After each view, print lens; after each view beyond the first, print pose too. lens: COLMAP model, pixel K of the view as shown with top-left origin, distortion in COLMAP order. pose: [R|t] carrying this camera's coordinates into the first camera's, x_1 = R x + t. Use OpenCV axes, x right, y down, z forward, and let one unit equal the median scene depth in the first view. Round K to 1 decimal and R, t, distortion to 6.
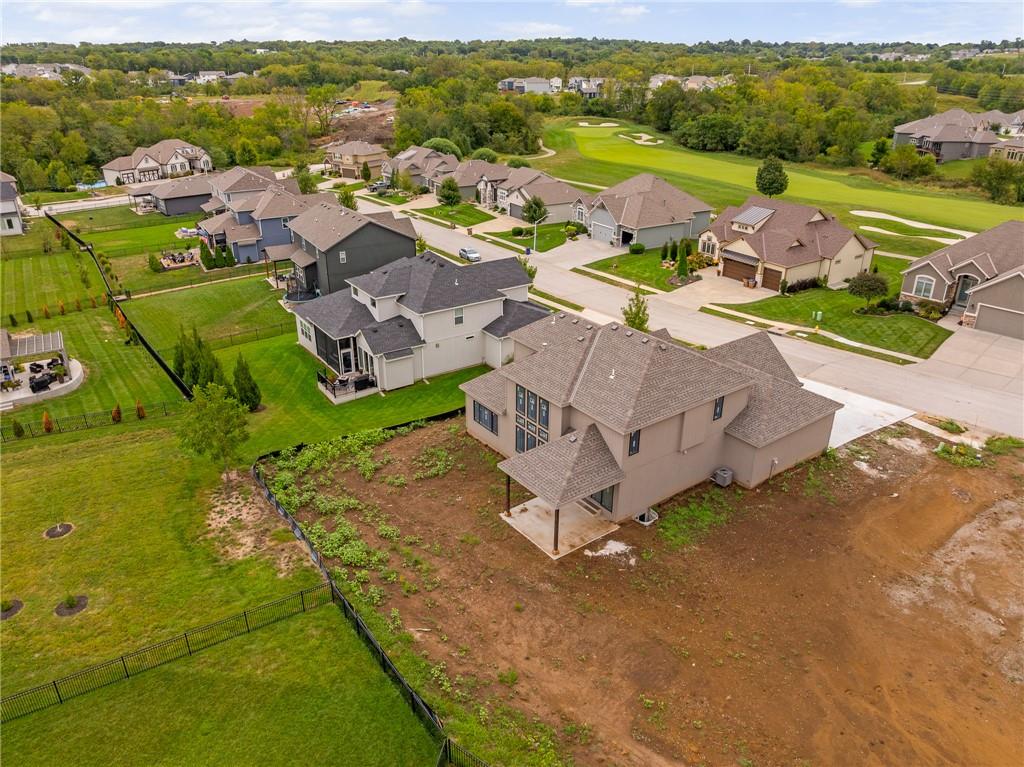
lens RADIAL K [[778.2, 0, 512.0], [0, 778.2, 383.5], [0, 0, 1]] dist [0.036291, -0.008551]
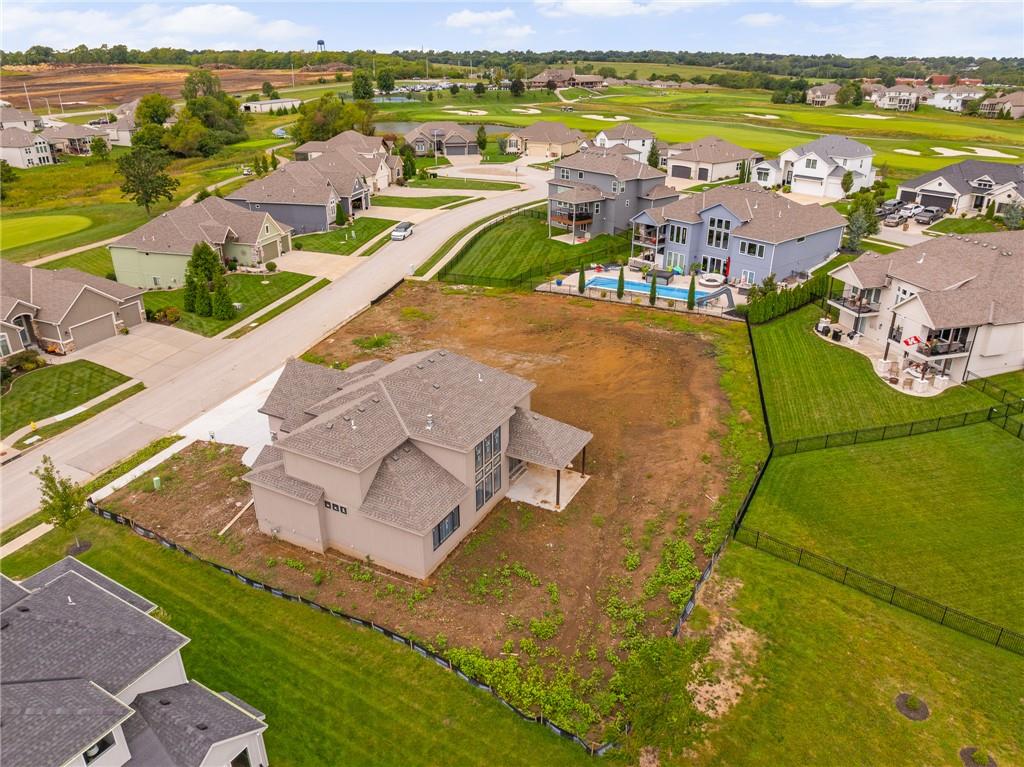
lens RADIAL K [[778.2, 0, 512.0], [0, 778.2, 383.5], [0, 0, 1]] dist [0.036291, -0.008551]
pose [[-0.463759, -0.363481, 0.807966, -0.564317], [0.351515, 0.761623, 0.544397, -0.419325], [-0.813243, 0.536481, -0.225441, 0.817346]]
